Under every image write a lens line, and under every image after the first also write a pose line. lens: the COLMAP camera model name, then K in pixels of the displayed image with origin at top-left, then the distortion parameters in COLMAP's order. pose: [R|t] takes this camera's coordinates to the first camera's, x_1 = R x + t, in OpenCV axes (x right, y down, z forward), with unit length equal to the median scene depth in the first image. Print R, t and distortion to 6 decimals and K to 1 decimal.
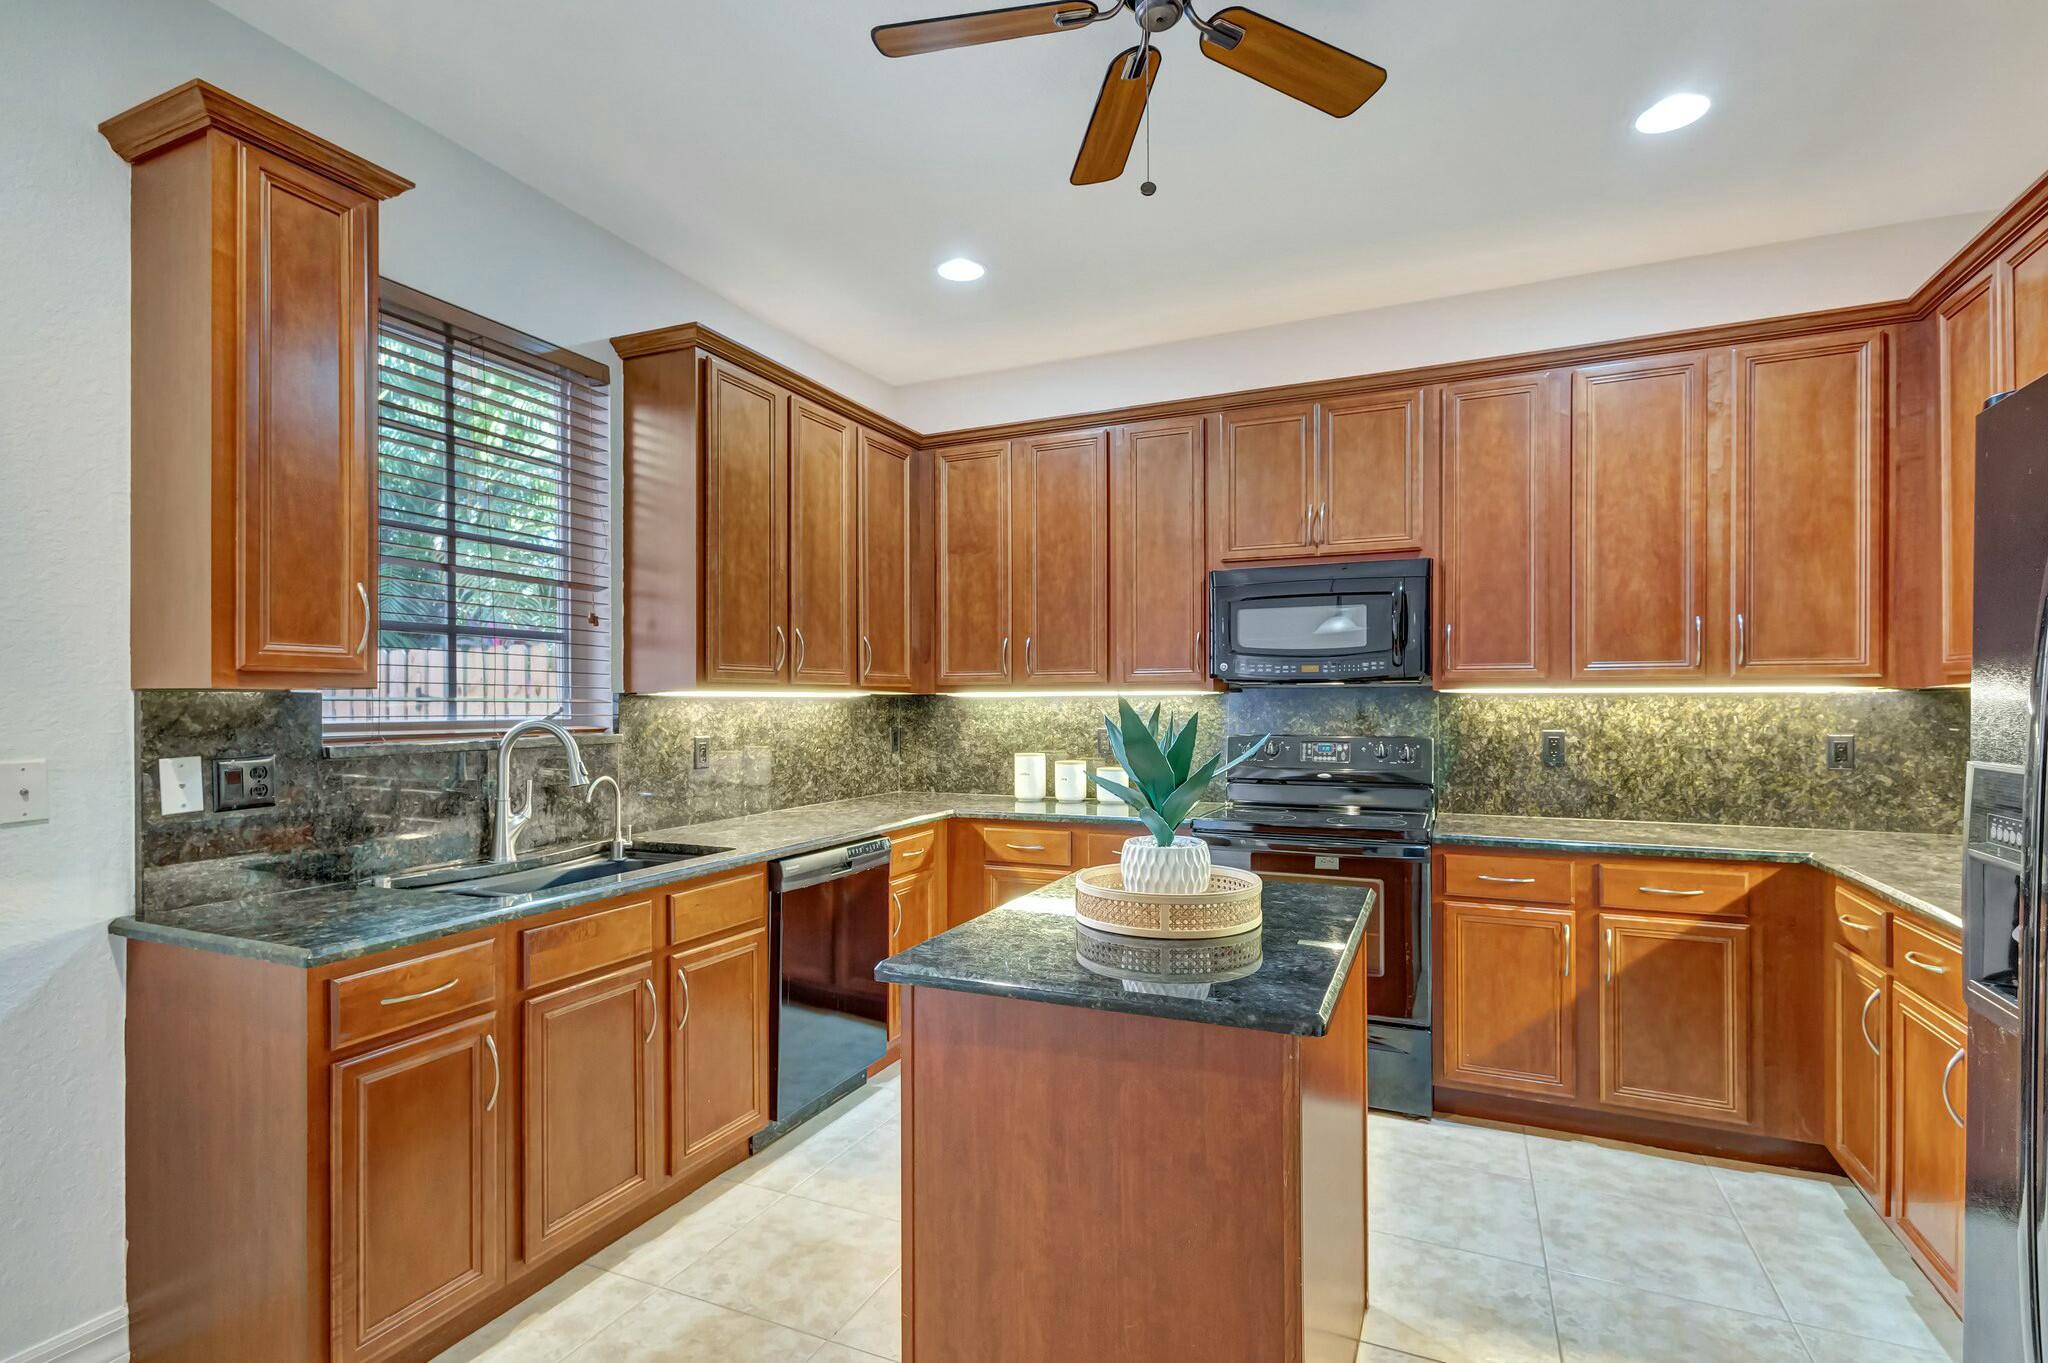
lens RADIAL K [[974.8, 0, 1012.4], [0, 974.8, 699.1], [0, 0, 1]] dist [0.008532, 0.000731]
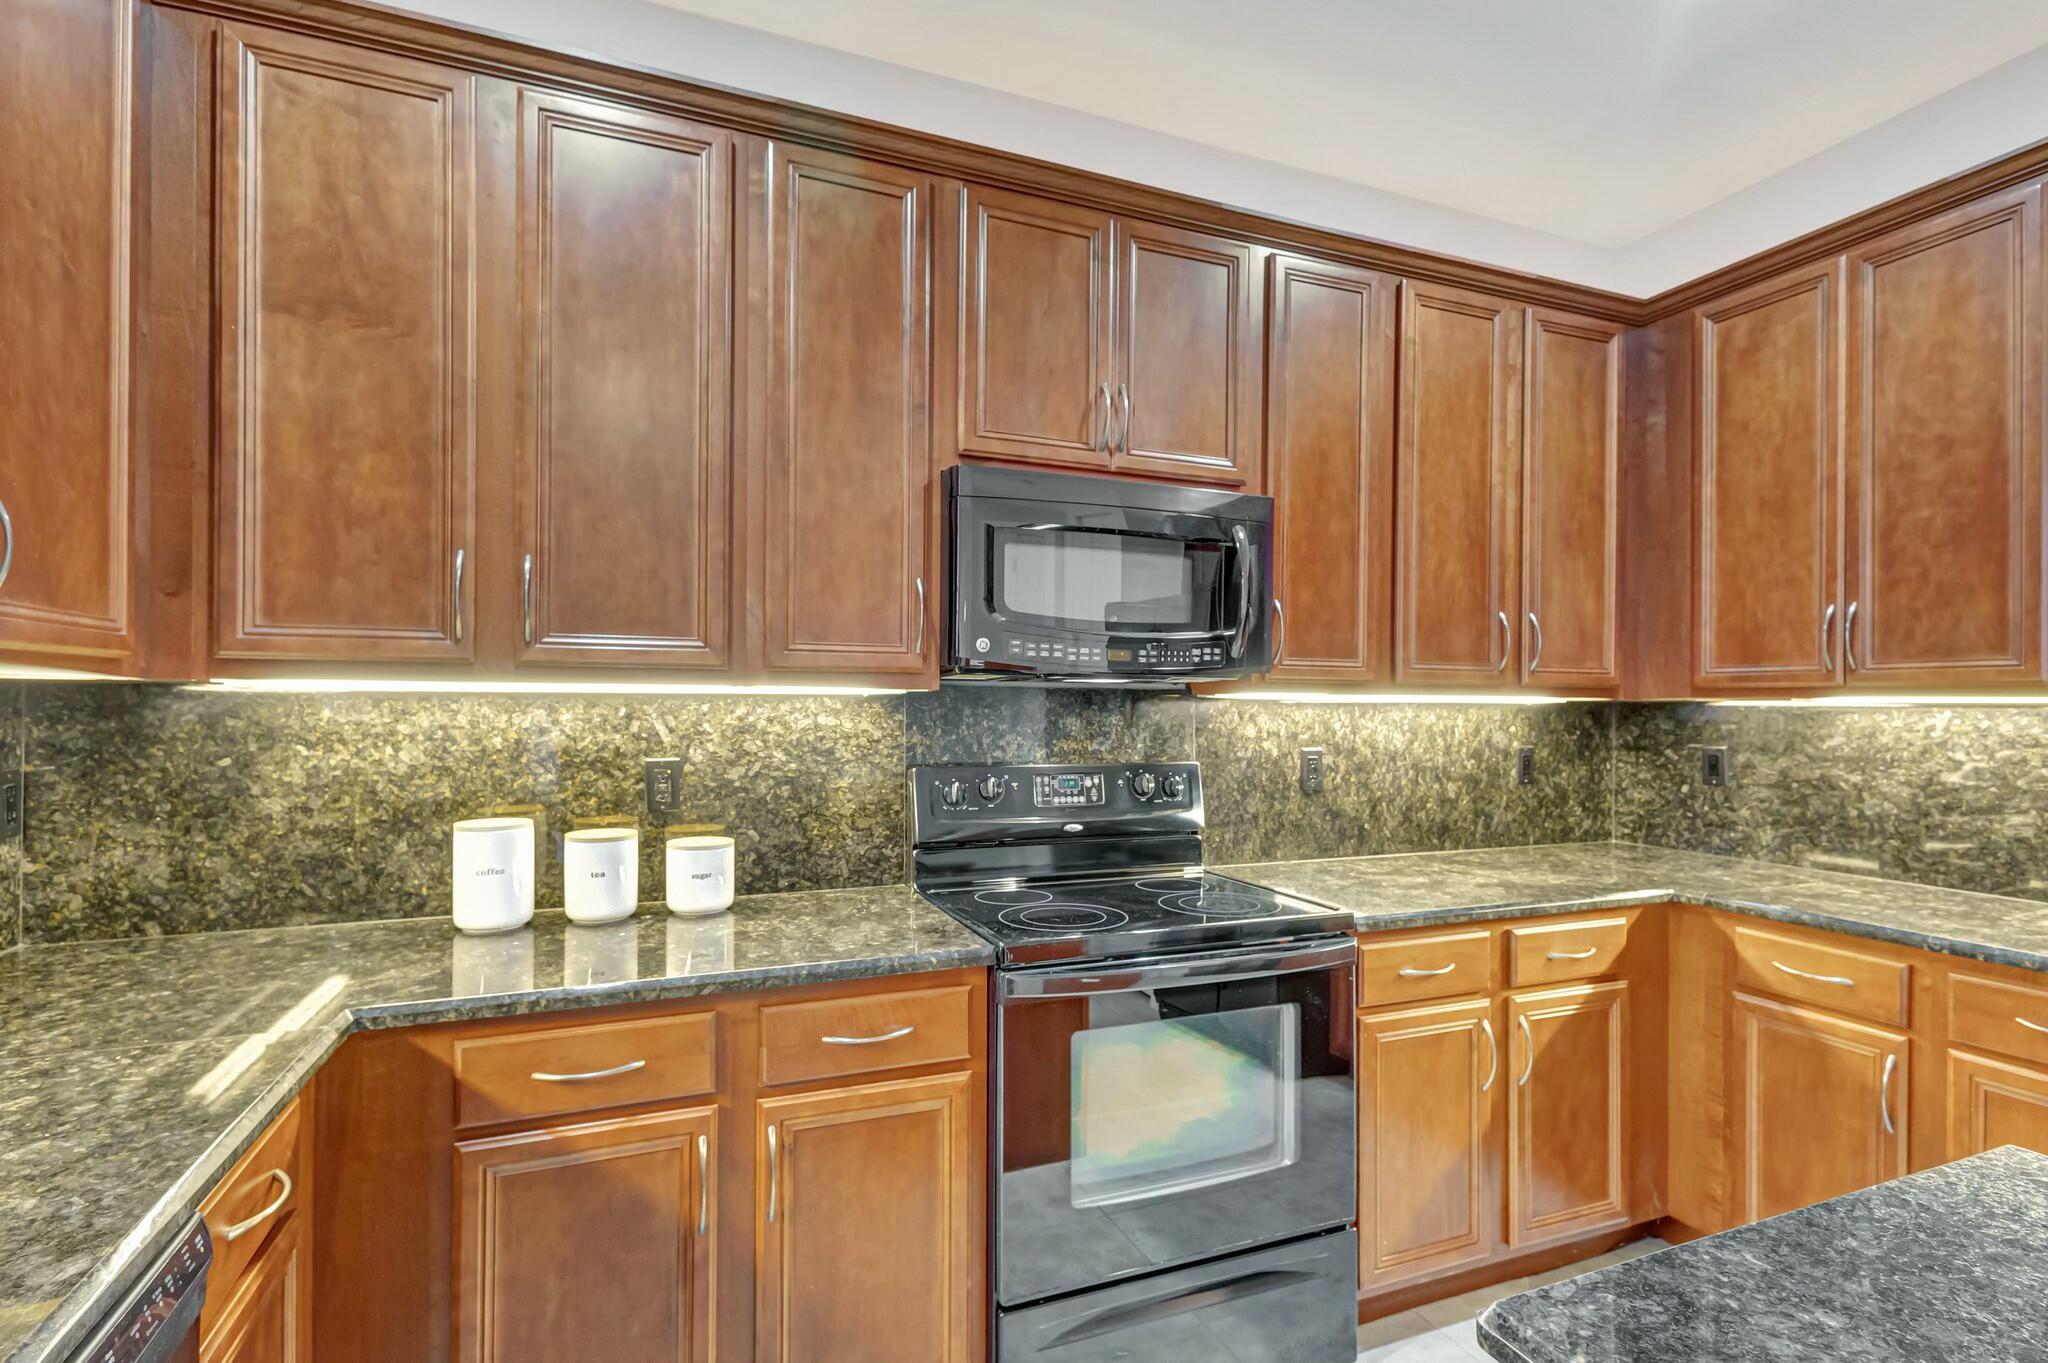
lens RADIAL K [[965.8, 0, 1028.6], [0, 965.8, 706.5], [0, 0, 1]] dist [0.006143, -0.000382]
pose [[0.686071, 0.006718, 0.727503, -0.167535], [-0.011763, 0.999929, 0.001860, 0.000016], [-0.727439, -0.009834, 0.686102, 0.655449]]
